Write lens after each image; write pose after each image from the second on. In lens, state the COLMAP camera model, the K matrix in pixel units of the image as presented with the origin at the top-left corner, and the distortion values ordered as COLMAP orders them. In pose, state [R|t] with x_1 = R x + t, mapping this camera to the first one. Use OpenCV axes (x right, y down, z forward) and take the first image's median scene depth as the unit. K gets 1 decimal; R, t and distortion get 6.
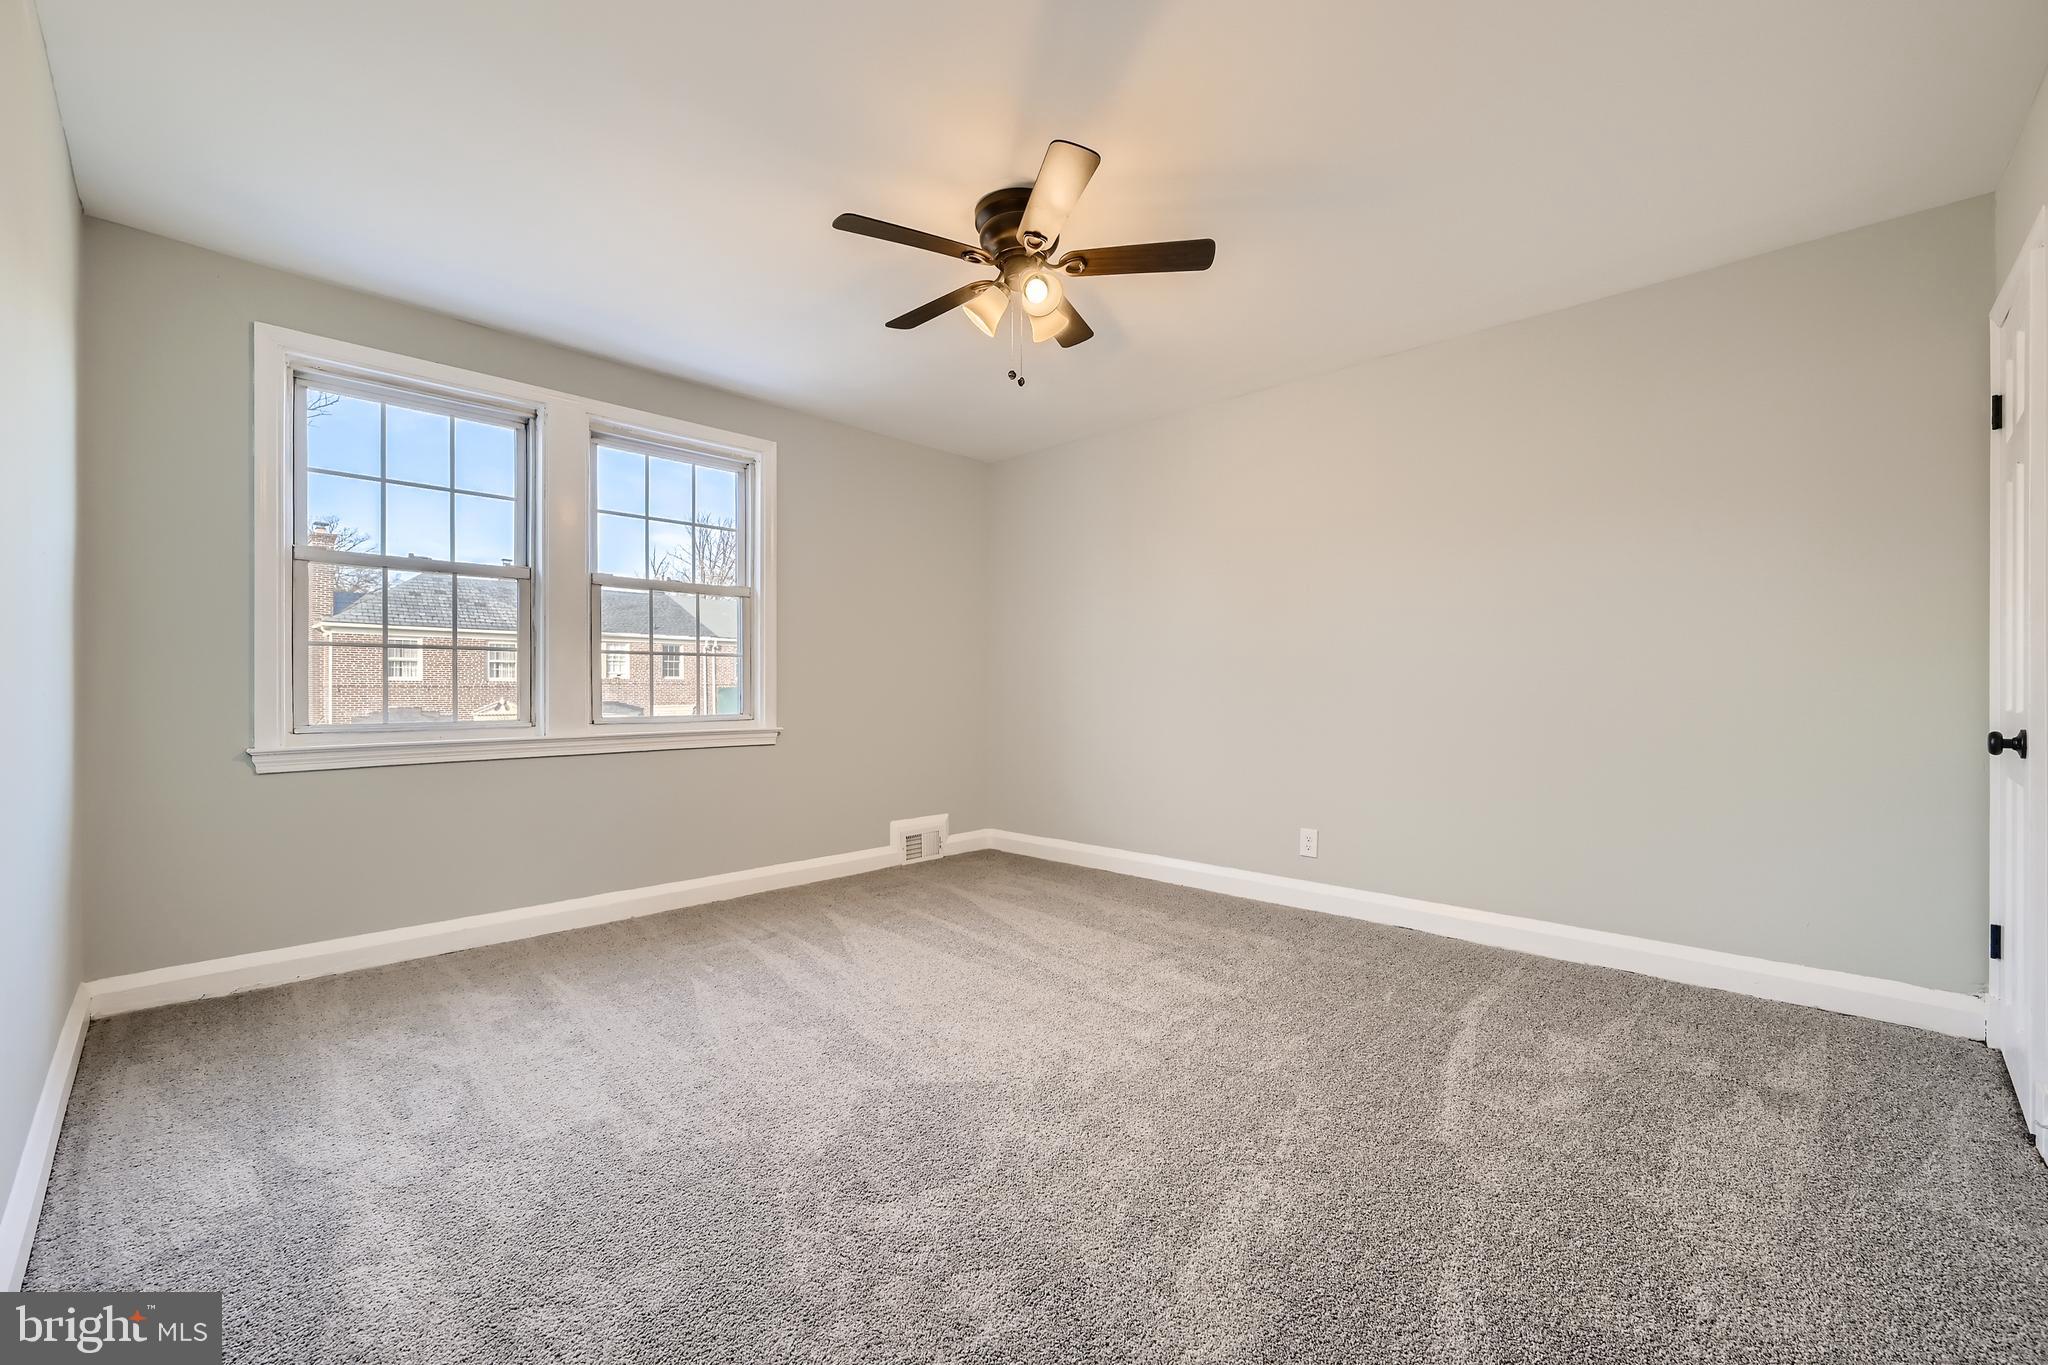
lens RADIAL K [[813.6, 0, 1018.7], [0, 813.6, 689.6], [0, 0, 1]] dist [0.000133, -0.000085]
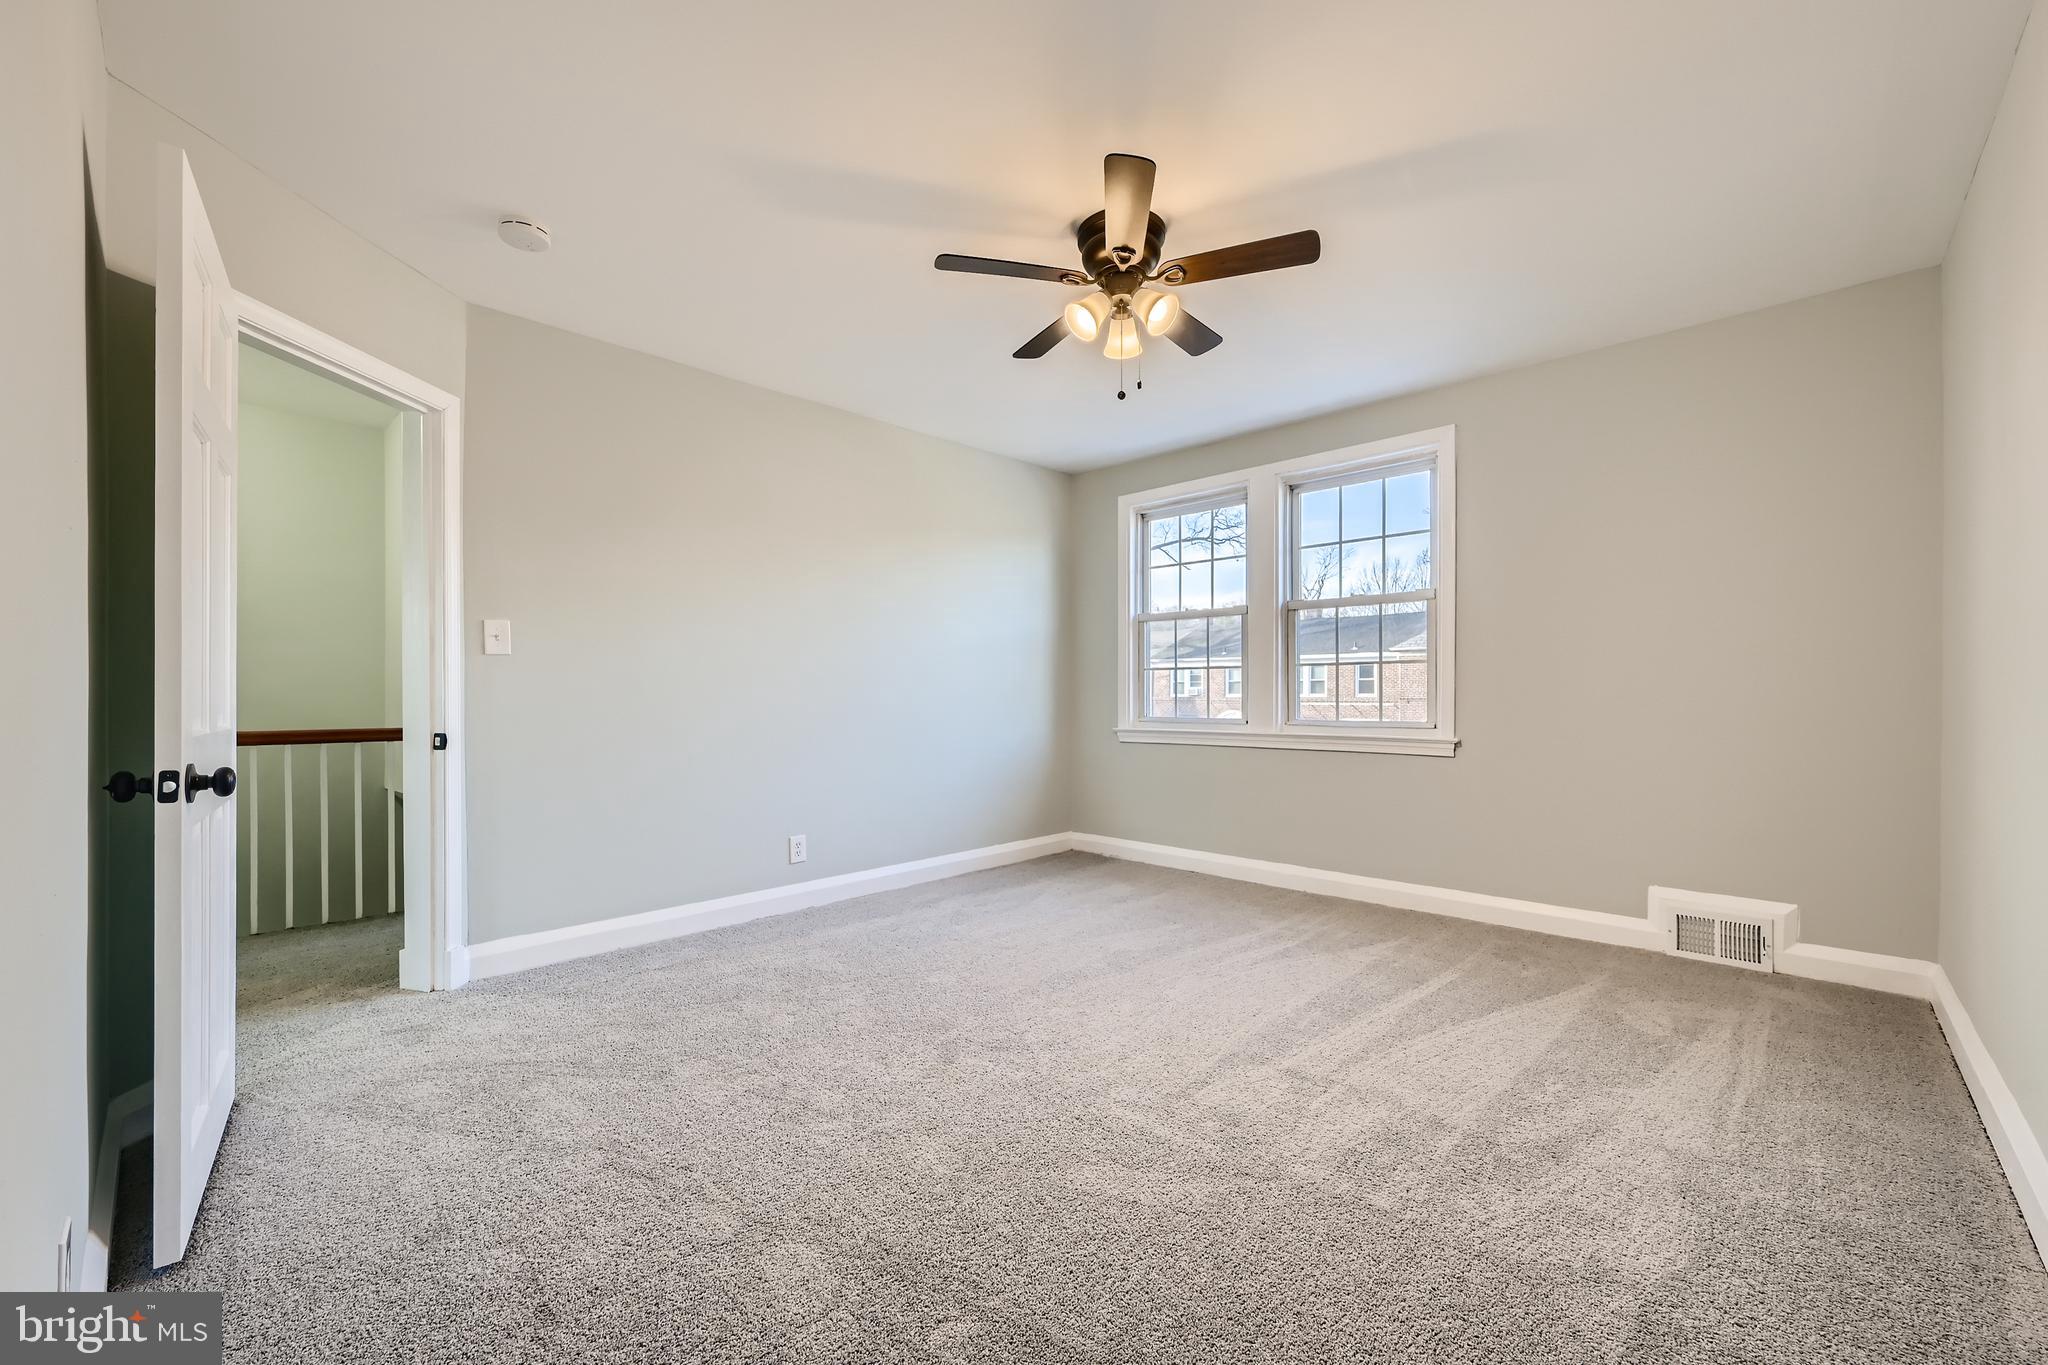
lens RADIAL K [[813.6, 0, 1018.7], [0, 813.6, 689.6], [0, 0, 1]] dist [0.000133, -0.000085]
pose [[0.011352, -0.004127, -0.999927, 0.815594], [0.001431, 0.999991, -0.004111, -0.006588], [0.999935, -0.001384, 0.011358, 0.680243]]
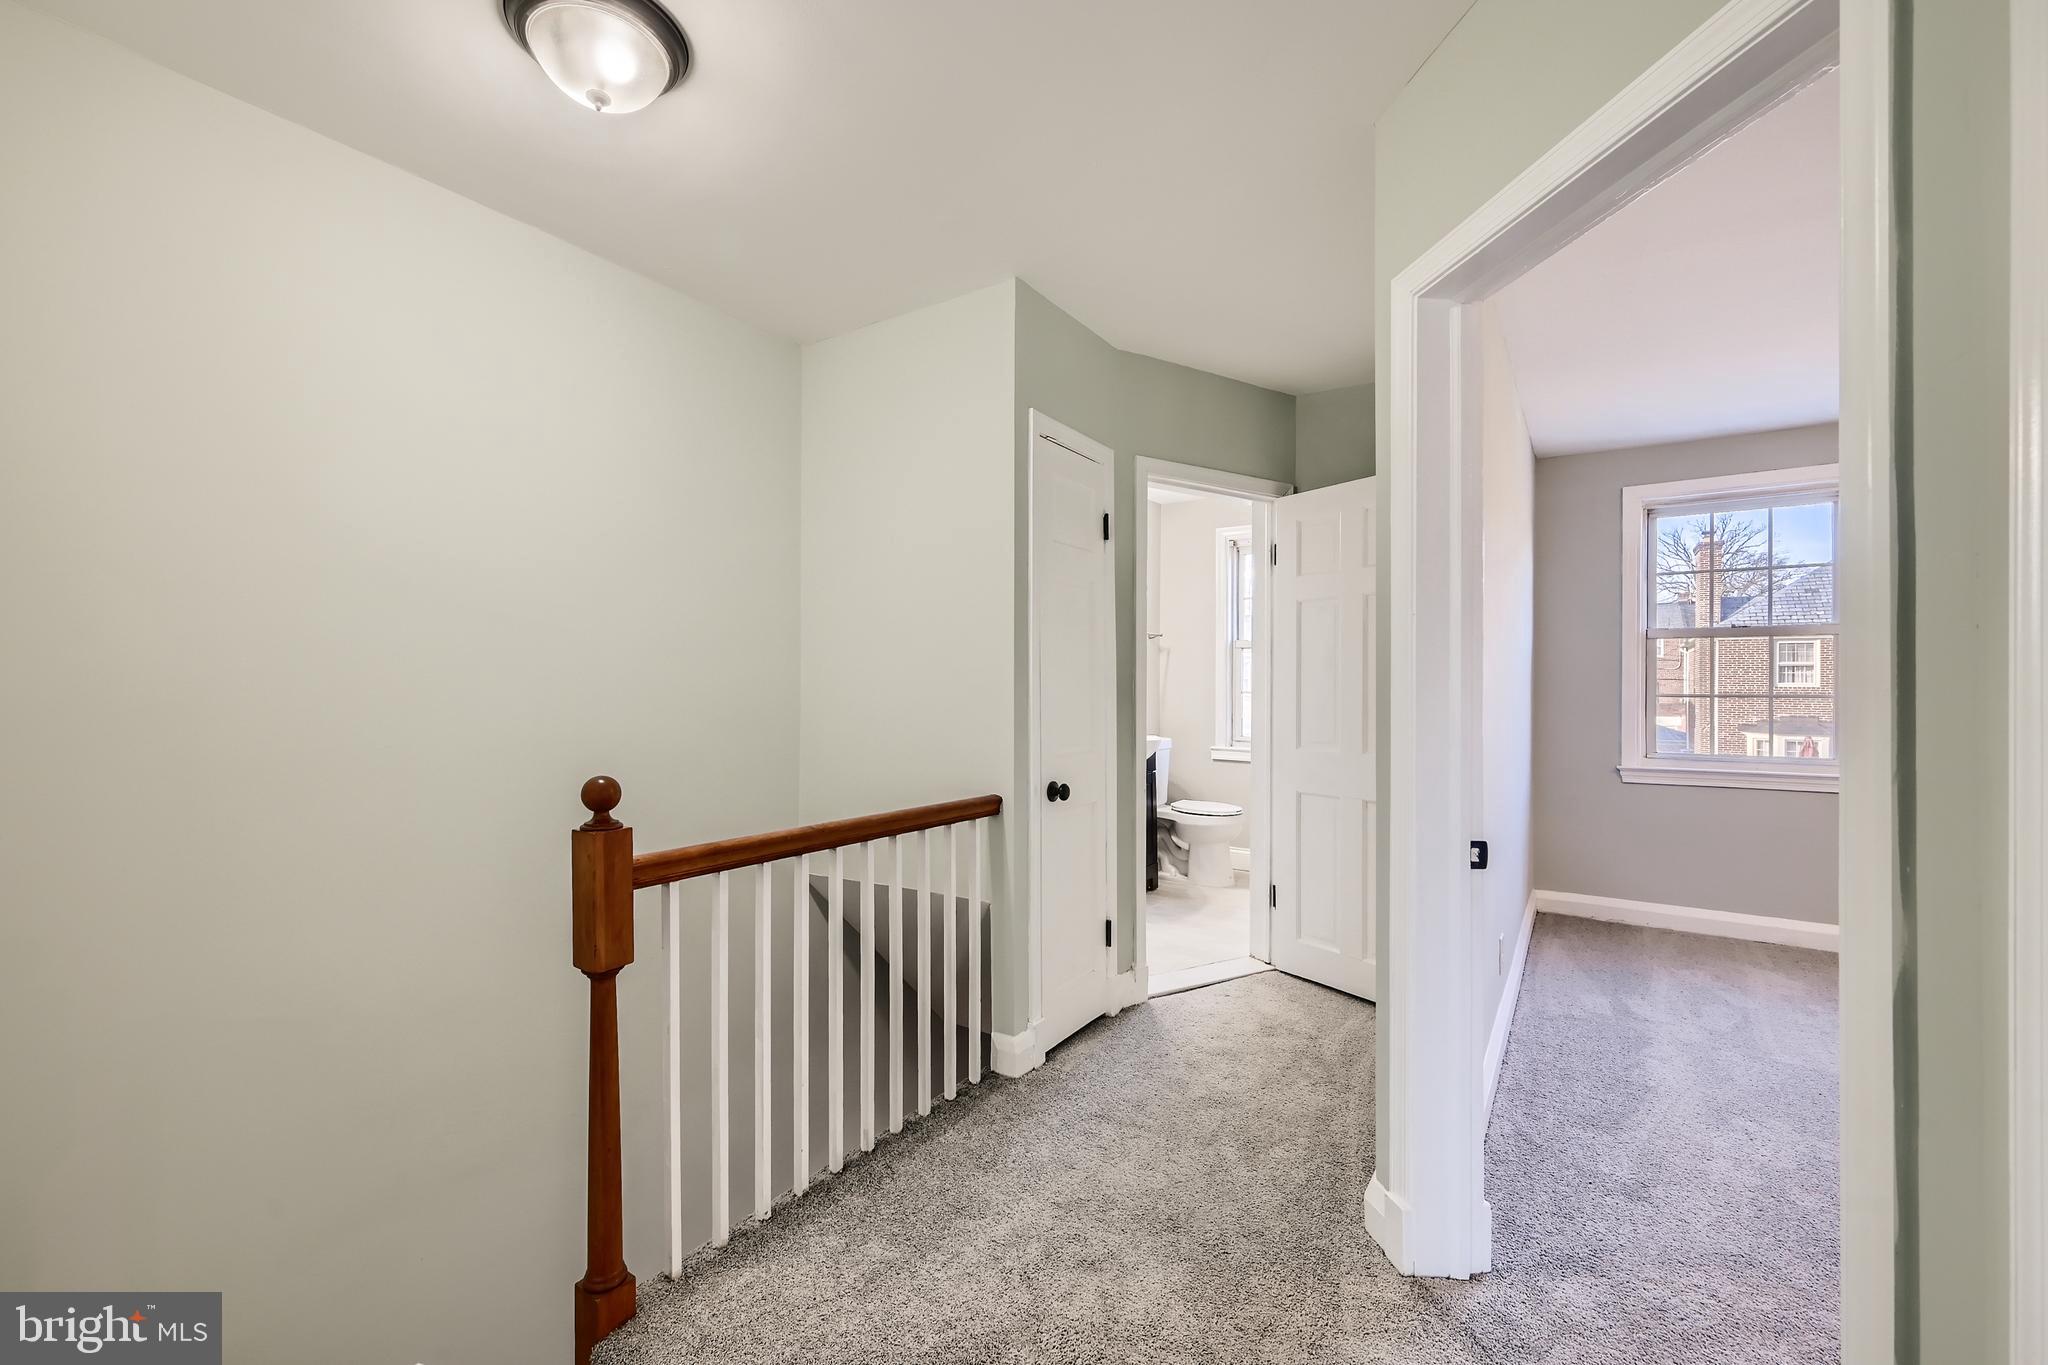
lens RADIAL K [[813.6, 0, 1018.7], [0, 813.6, 689.6], [0, 0, 1]] dist [0.000133, -0.000085]
pose [[0.157714, -0.000453, -0.987485, 0.361837], [-0.006107, 0.999980, -0.001434, -0.055874], [0.987466, 0.006256, 0.157708, -0.333233]]
